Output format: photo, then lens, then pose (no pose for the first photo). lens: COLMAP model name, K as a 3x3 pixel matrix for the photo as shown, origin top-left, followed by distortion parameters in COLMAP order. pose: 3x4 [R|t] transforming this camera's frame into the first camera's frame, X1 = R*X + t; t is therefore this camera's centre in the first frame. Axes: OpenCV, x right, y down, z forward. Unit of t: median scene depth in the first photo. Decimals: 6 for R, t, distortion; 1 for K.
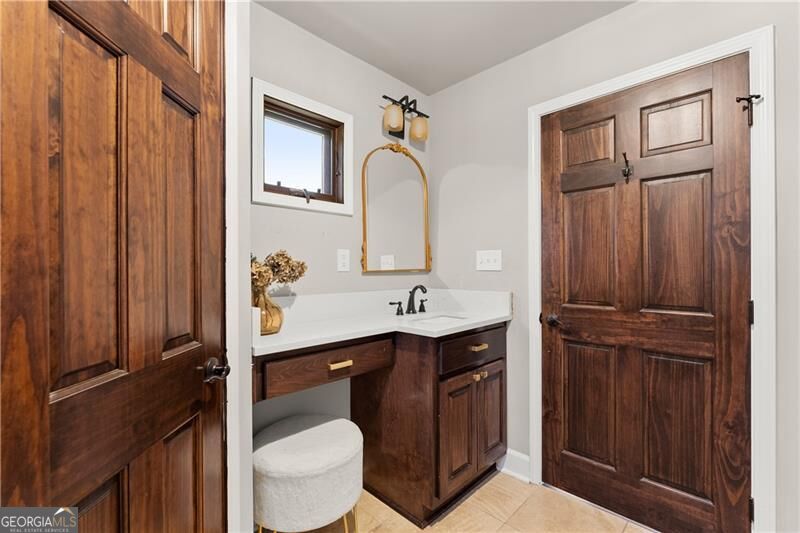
lens RADIAL K [[362.0, 0, 394.8], [0, 362.0, 267.2], [0, 0, 1]] dist [-0.000449, -0.002753]
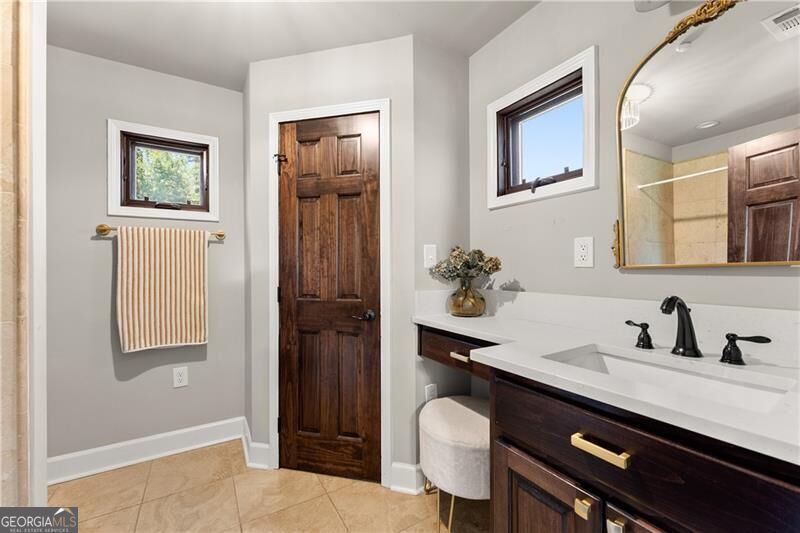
lens RADIAL K [[327.3, 0, 396.8], [0, 327.3, 267.7], [0, 0, 1]] dist [-0.005900, -0.000159]
pose [[-0.259205, 0.008001, -0.965789, 0.600799], [0.013283, 0.999901, 0.004718, 0.005319], [0.965731, -0.011606, -0.259285, 0.800688]]
